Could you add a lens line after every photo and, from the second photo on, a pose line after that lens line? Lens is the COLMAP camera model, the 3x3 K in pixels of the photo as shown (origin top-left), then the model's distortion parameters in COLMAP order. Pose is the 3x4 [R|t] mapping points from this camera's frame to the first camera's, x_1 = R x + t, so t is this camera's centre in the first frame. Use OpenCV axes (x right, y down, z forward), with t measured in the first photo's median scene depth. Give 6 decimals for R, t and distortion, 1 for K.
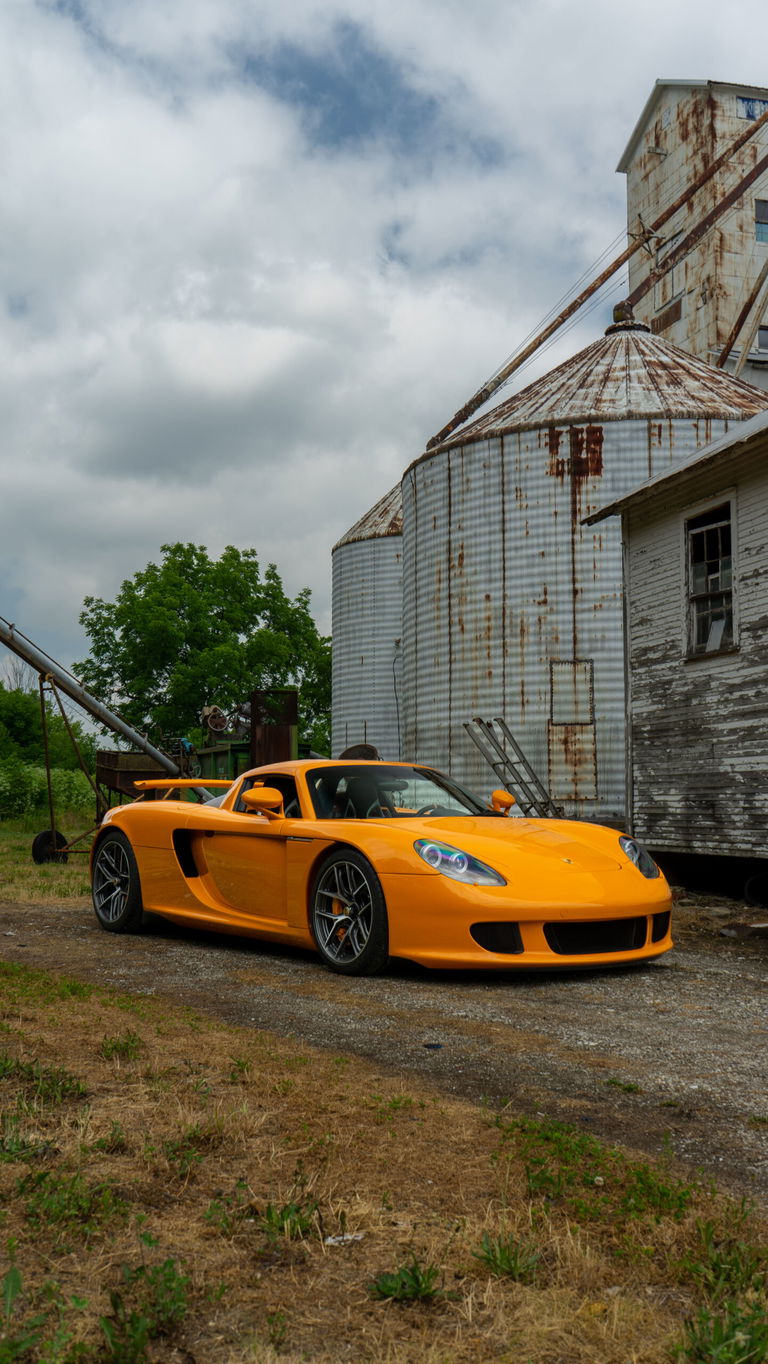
lens RADIAL K [[1265.9, 0, 388.4], [0, 1265.9, 693.0], [0, 0, 1]] dist [0.004218, 0.000000]
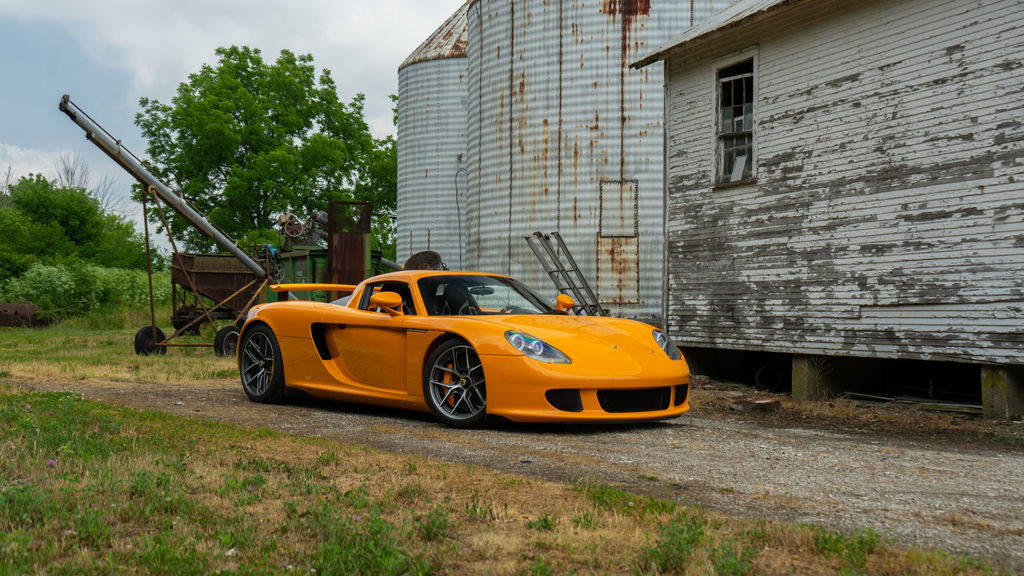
lens RADIAL K [[1238.6, 0, 505.3], [0, 1238.6, 284.9], [0, 0, 1]] dist [0.016038, 0.000000]
pose [[0.998455, 0.010470, 0.054564, -0.026915], [-0.014297, 0.997429, 0.070218, -0.014631], [-0.053688, -0.070890, 0.996038, -0.172928]]
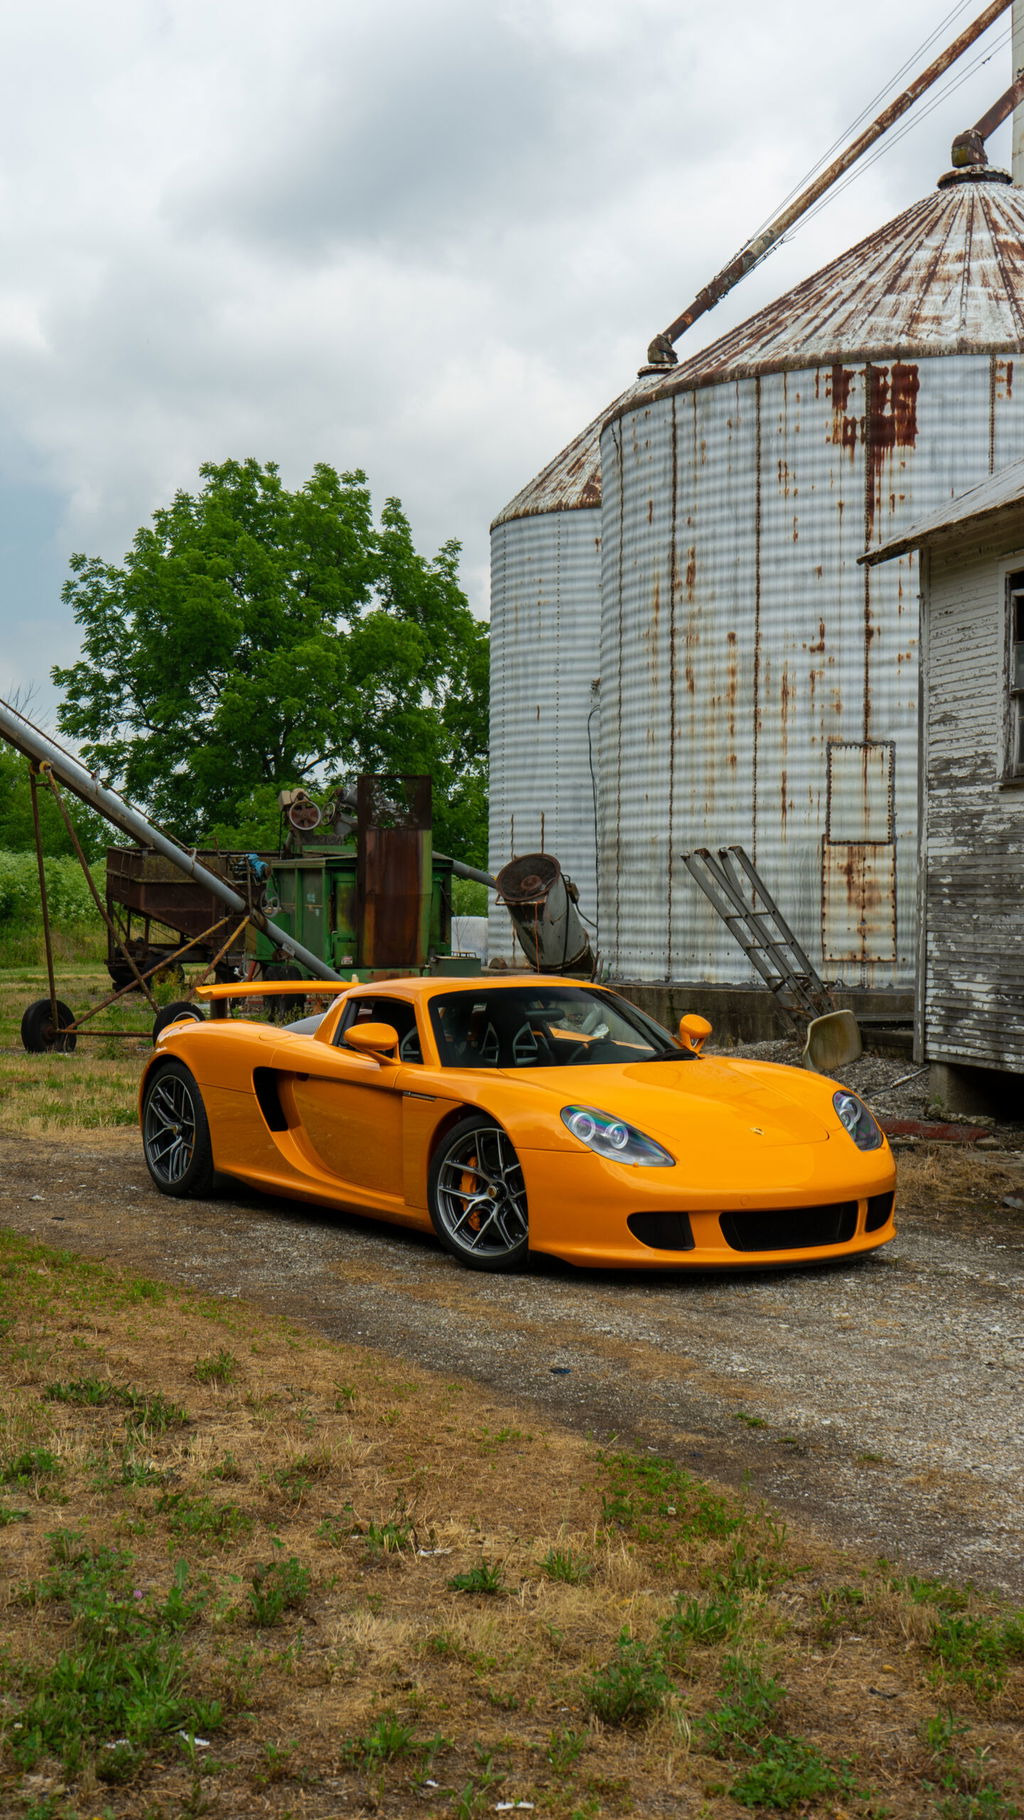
lens RADIAL K [[2200.0, 0, 528.2], [0, 2200.0, 916.5], [0, 0, 1]] dist [0.013450, 0.000000]
pose [[0.999504, 0.006917, -0.030736, 0.020828], [-0.004076, 0.995792, 0.091552, -0.065323], [0.031240, -0.091381, 0.995326, -0.185272]]
